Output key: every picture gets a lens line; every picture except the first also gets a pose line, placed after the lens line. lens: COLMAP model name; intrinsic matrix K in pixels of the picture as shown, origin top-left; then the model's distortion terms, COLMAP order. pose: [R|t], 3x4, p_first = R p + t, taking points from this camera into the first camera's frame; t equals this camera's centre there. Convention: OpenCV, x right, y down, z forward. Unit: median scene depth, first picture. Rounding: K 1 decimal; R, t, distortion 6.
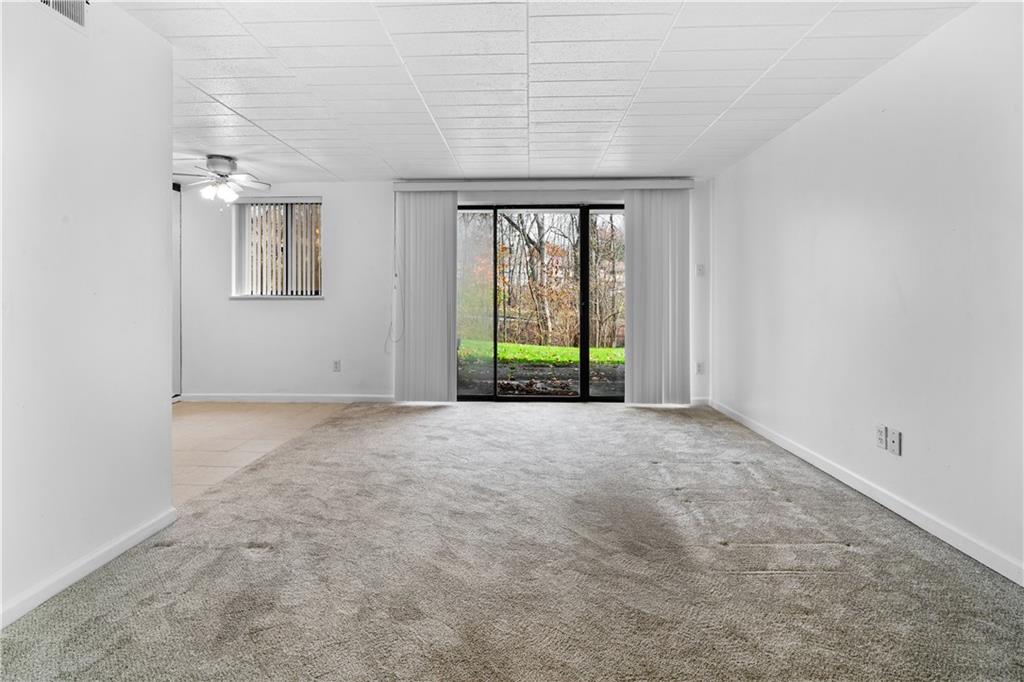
lens RADIAL K [[491.3, 0, 507.6], [0, 491.3, 306.8], [0, 0, 1]] dist [-0.005186, 0.000711]
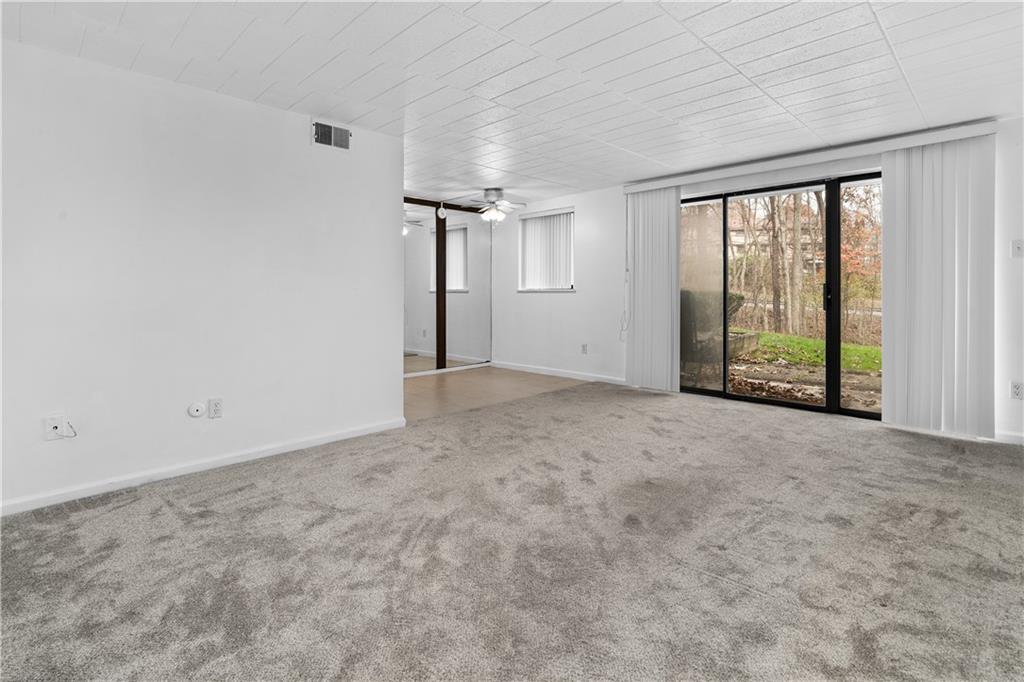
lens RADIAL K [[491.3, 0, 507.6], [0, 491.3, 306.8], [0, 0, 1]] dist [-0.005186, 0.000711]
pose [[0.737112, 0.017030, -0.675556, 0.324065], [-0.007207, 0.999824, 0.017340, 0.000572], [0.675732, -0.007913, 0.737105, 0.006992]]
